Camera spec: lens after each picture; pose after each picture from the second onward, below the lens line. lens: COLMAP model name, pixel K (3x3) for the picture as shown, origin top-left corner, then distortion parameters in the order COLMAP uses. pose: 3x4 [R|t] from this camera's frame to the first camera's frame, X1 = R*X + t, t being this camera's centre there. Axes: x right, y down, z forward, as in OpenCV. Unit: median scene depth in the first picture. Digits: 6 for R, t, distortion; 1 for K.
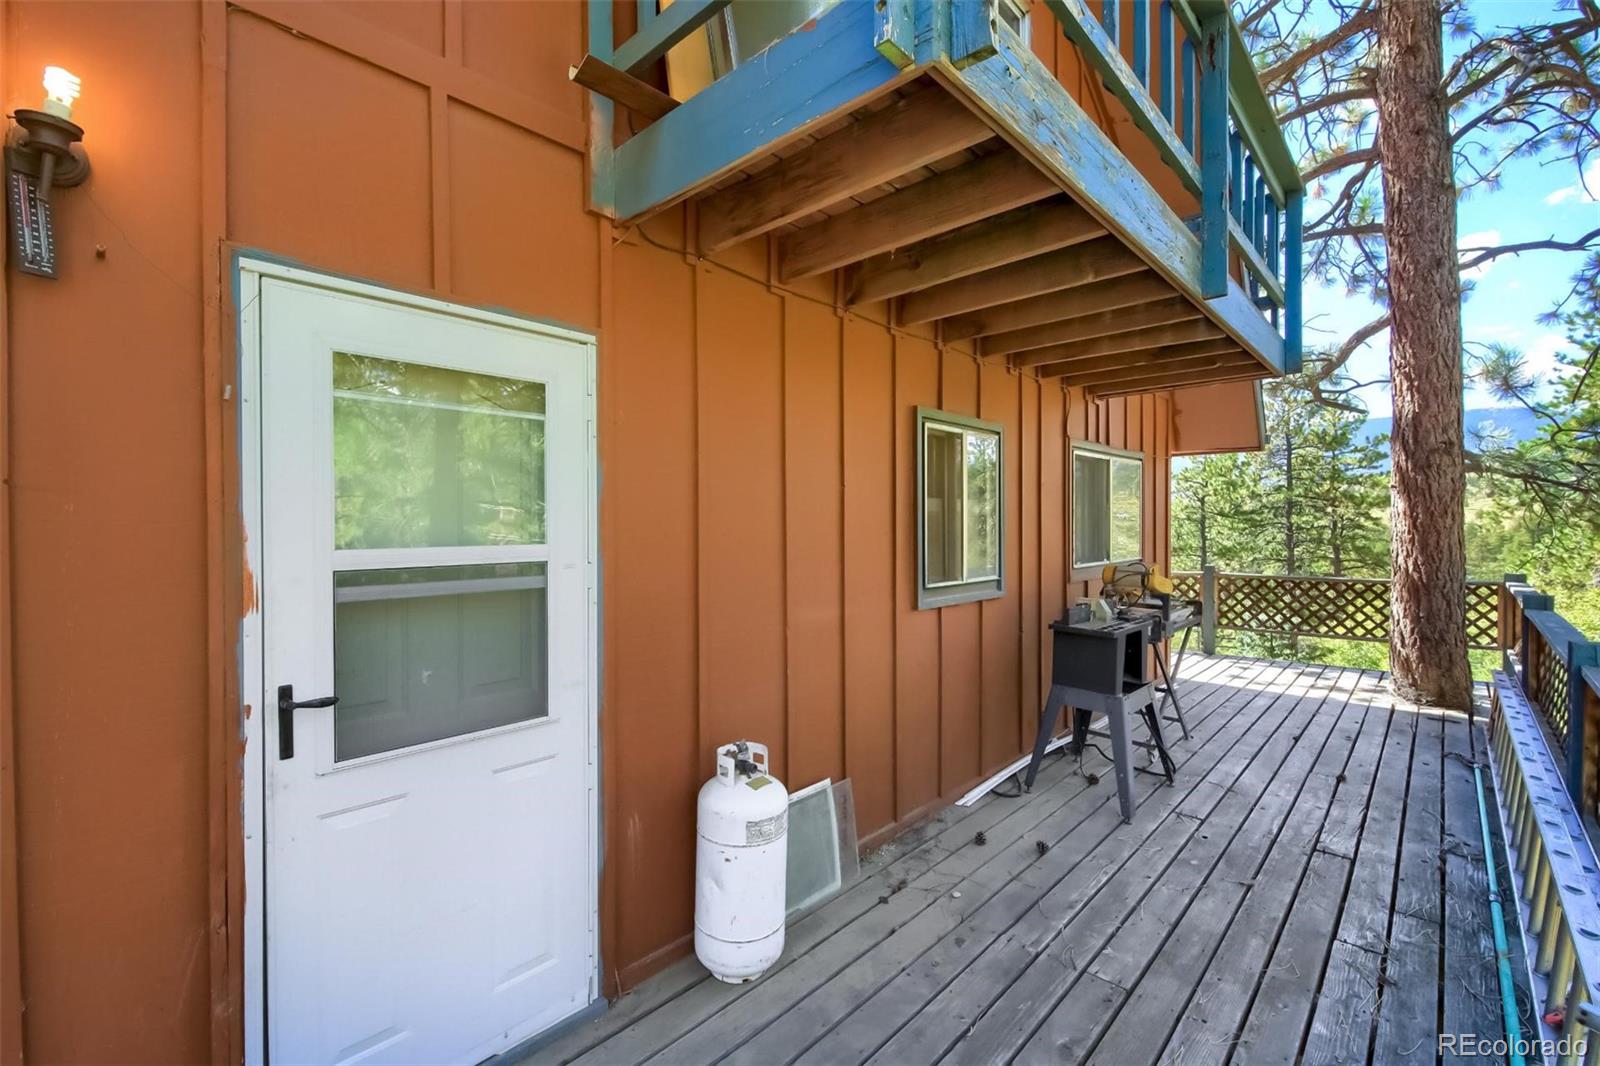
lens RADIAL K [[687.2, 0, 814.4], [0, 687.2, 532.5], [0, 0, 1]] dist [0.001512, -0.003332]
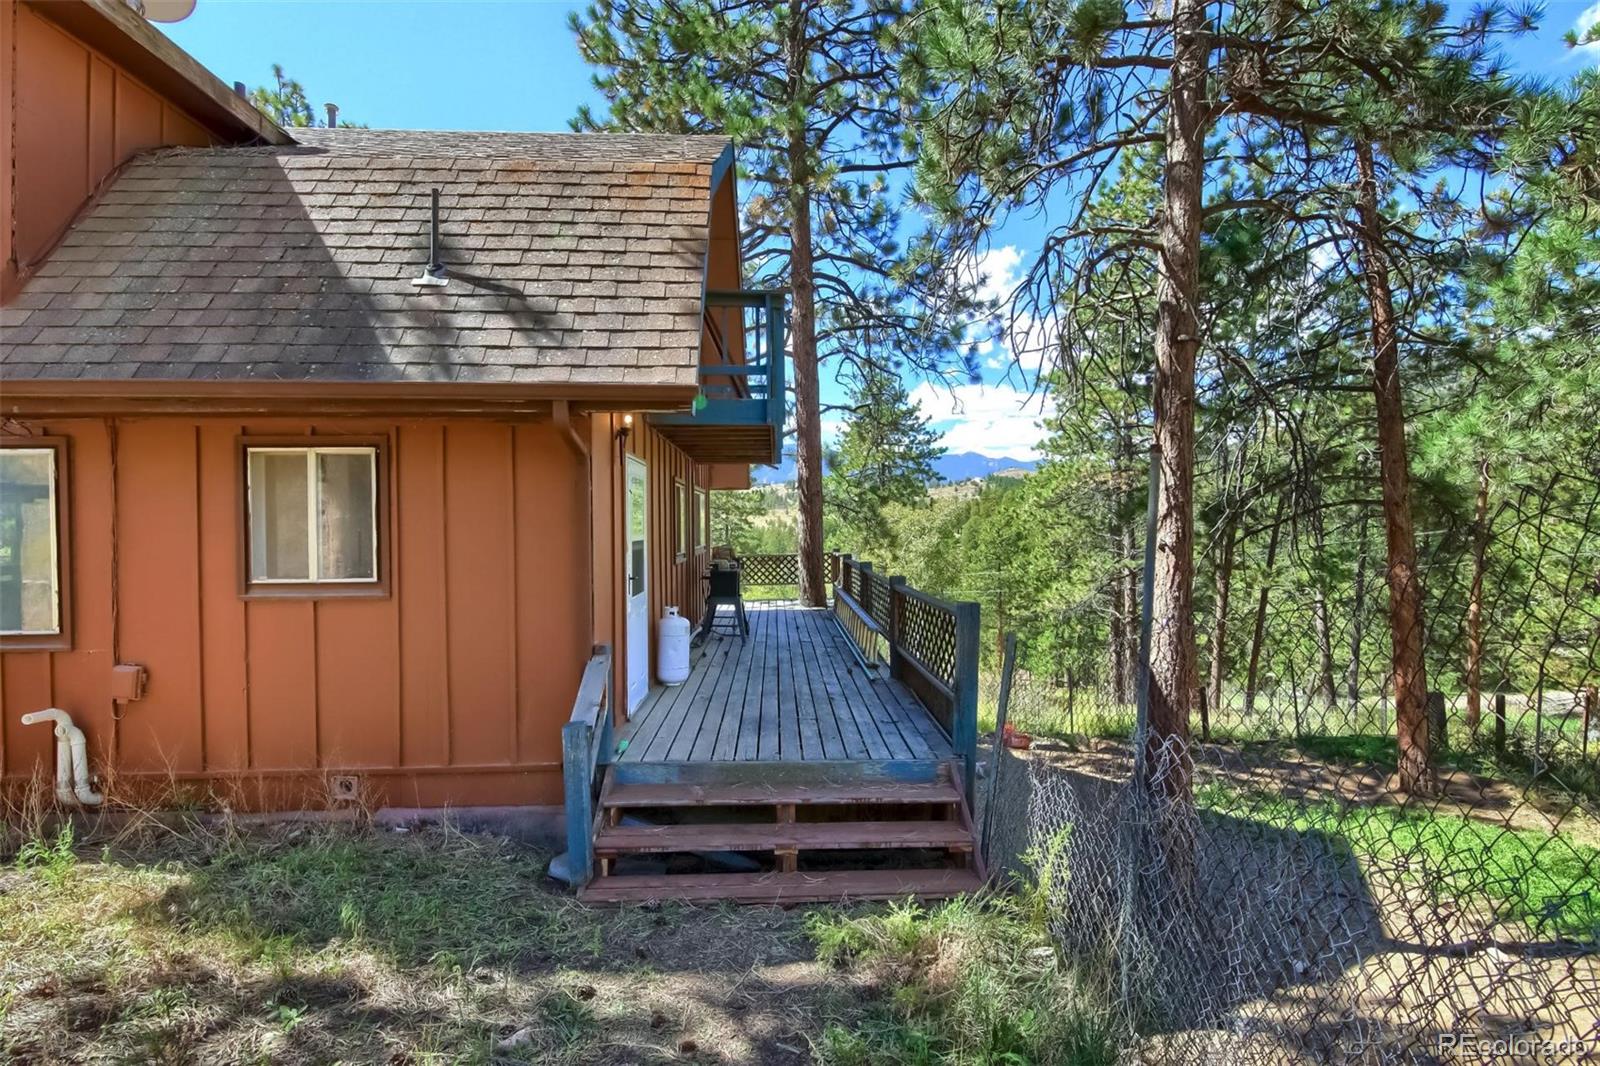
lens RADIAL K [[687.2, 0, 801.7], [0, 687.2, 525.6], [0, 0, 1]] dist [0.001512, -0.003332]
pose [[0.710031, -0.001055, 0.704169, -0.698679], [0.012027, 0.999871, -0.010628, 0.008300], [-0.704067, 0.016015, 0.709953, -0.565536]]
